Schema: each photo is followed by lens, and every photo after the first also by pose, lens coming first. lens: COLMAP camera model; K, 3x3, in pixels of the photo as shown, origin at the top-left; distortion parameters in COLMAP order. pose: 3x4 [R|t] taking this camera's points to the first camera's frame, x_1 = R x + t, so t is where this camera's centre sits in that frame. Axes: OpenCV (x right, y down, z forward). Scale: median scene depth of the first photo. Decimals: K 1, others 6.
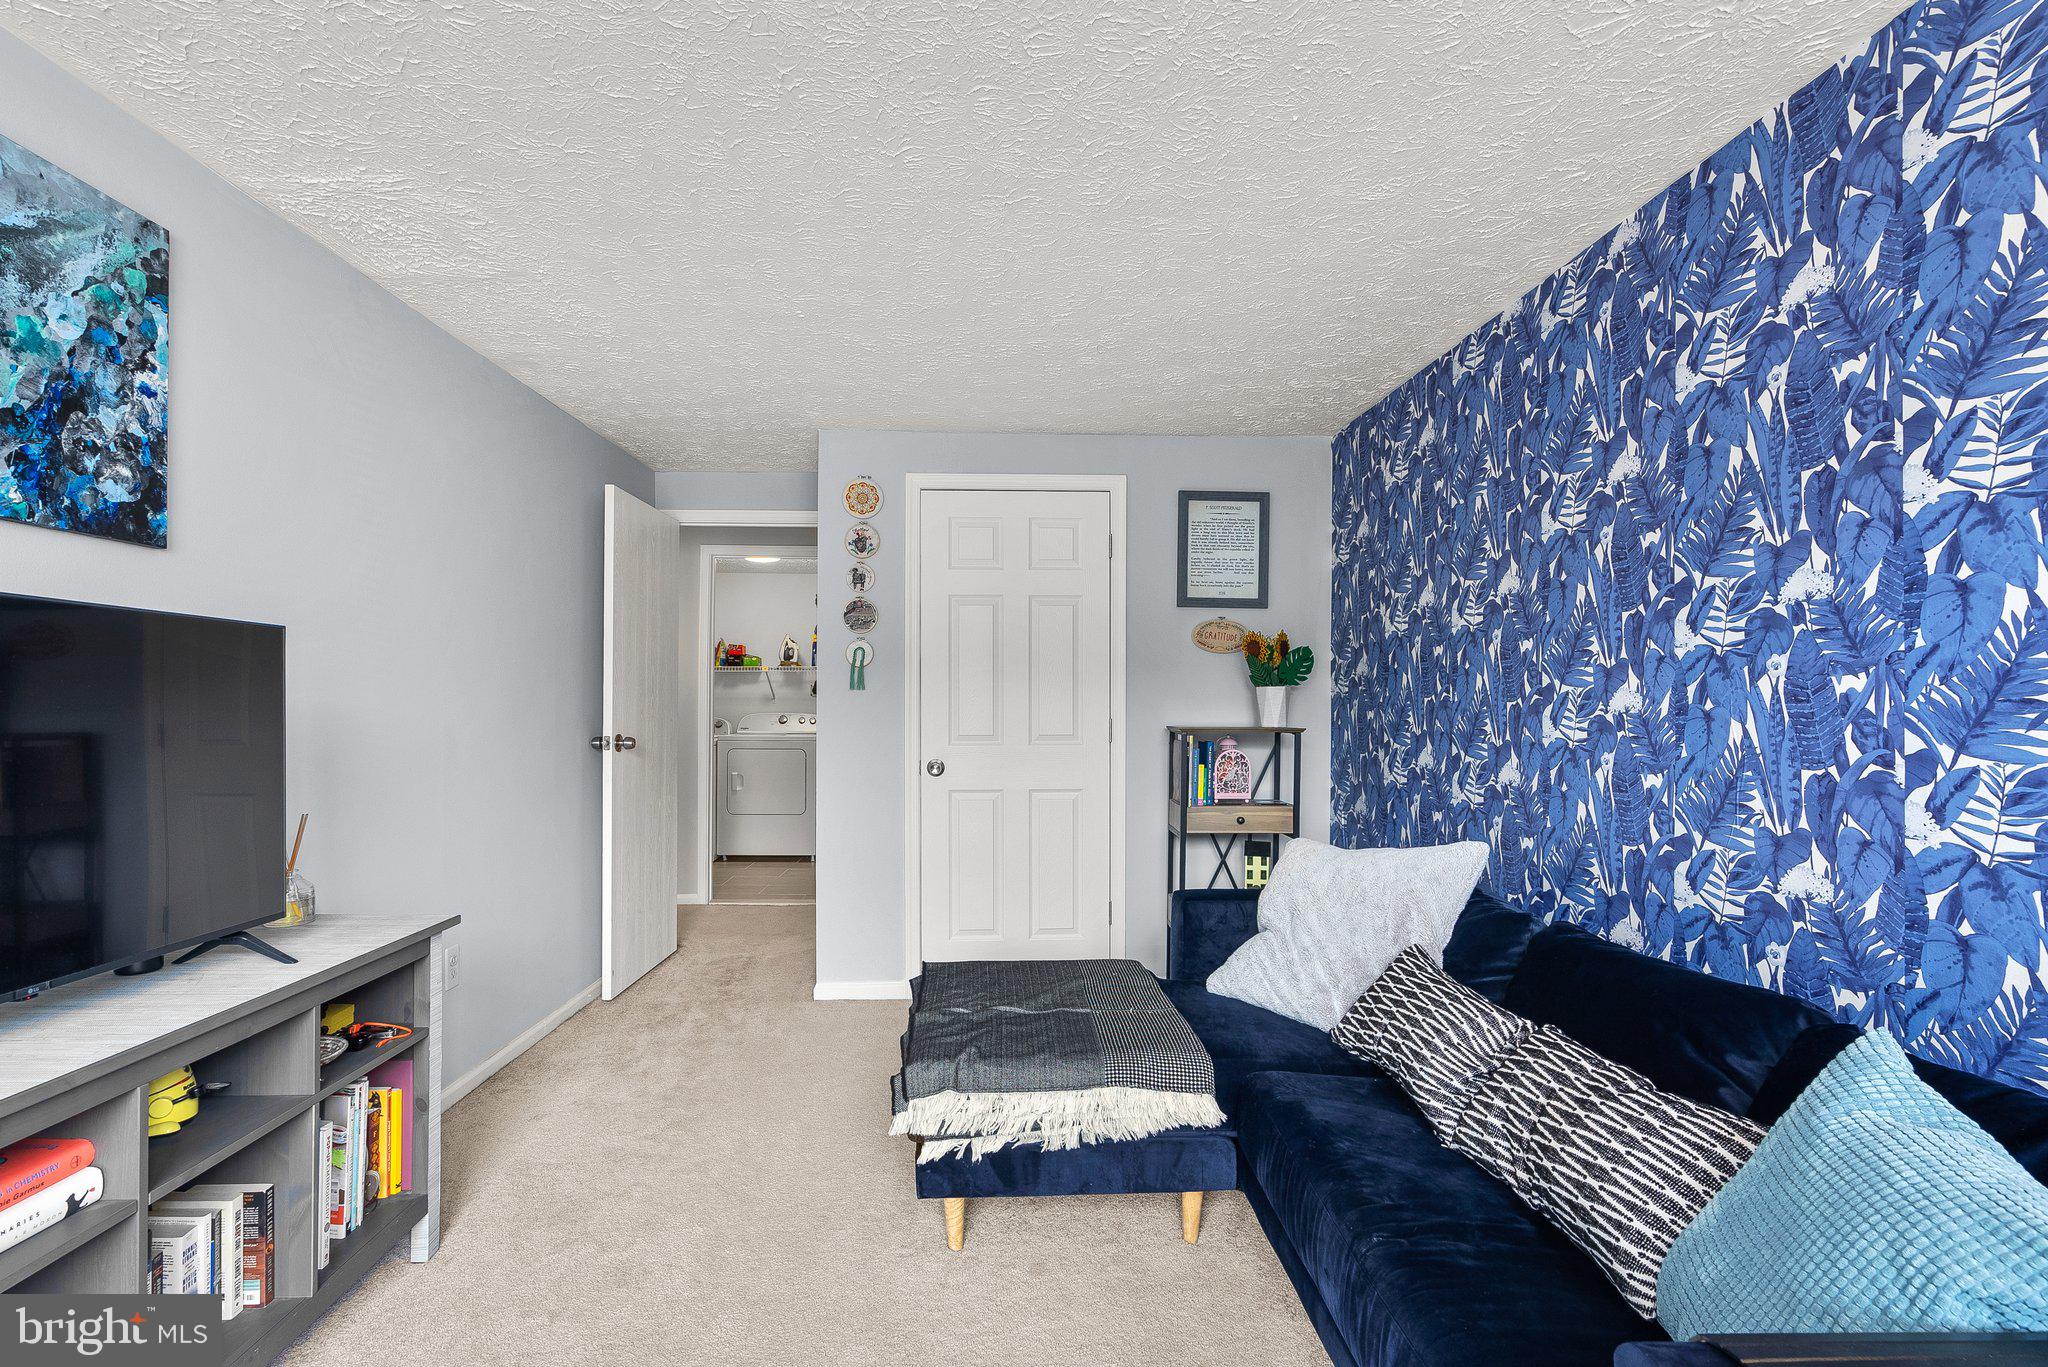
lens RADIAL K [[932.7, 0, 1034.8], [0, 932.7, 691.6], [0, 0, 1]] dist [0.000462, -0.000308]
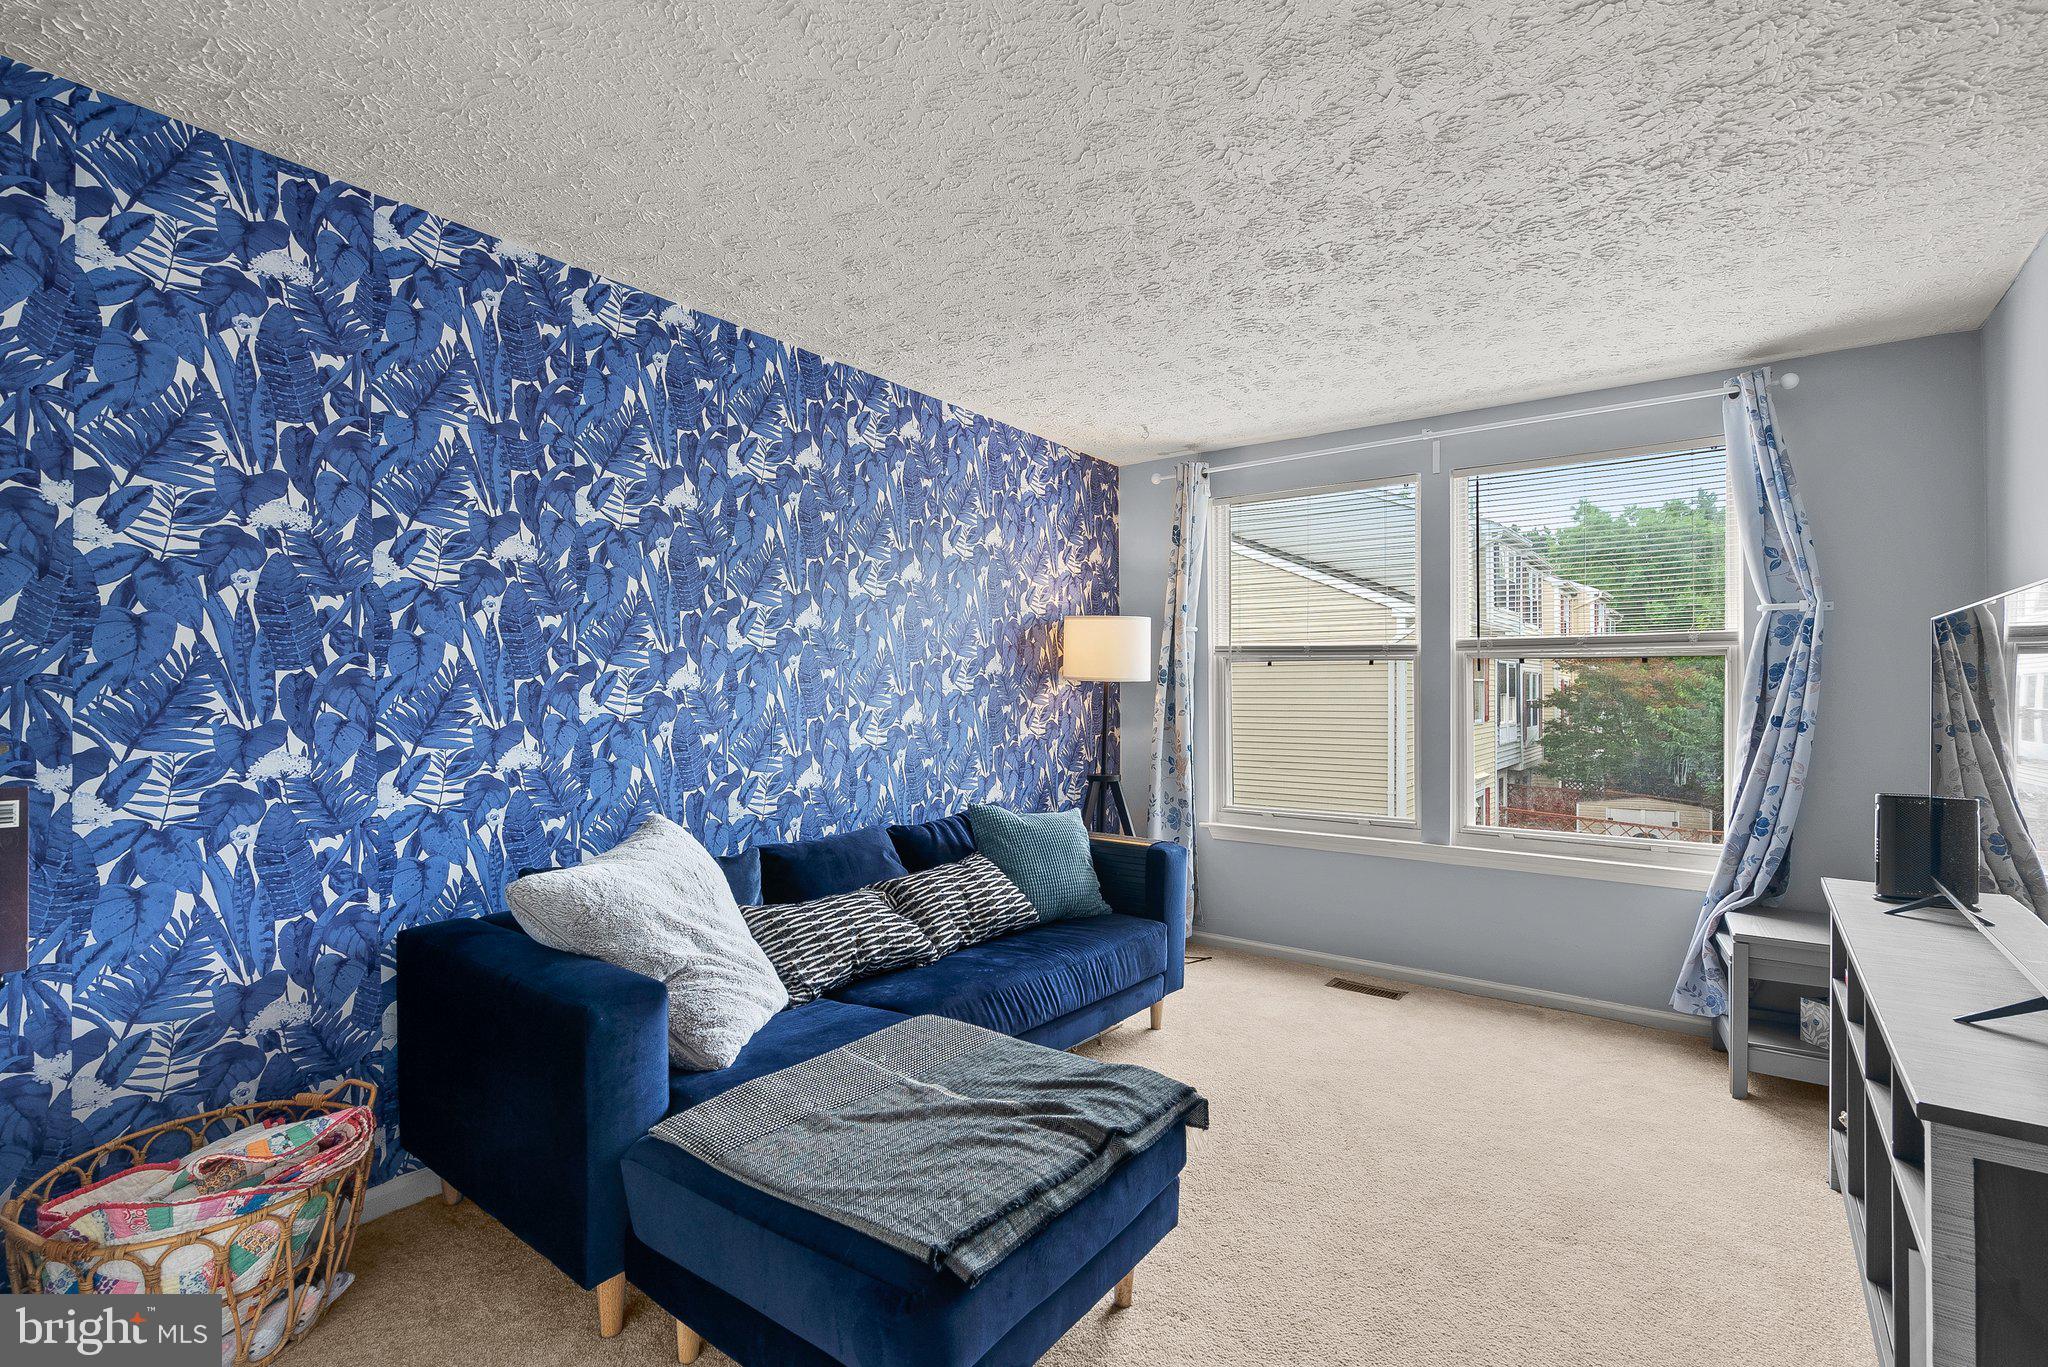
lens RADIAL K [[932.7, 0, 1034.8], [0, 932.7, 691.6], [0, 0, 1]] dist [0.000462, -0.000308]
pose [[-0.758190, 0.002579, 0.652029, -0.605993], [-0.005923, 0.999924, -0.010843, 0.038754], [-0.652007, -0.012083, -0.758116, 1.749829]]
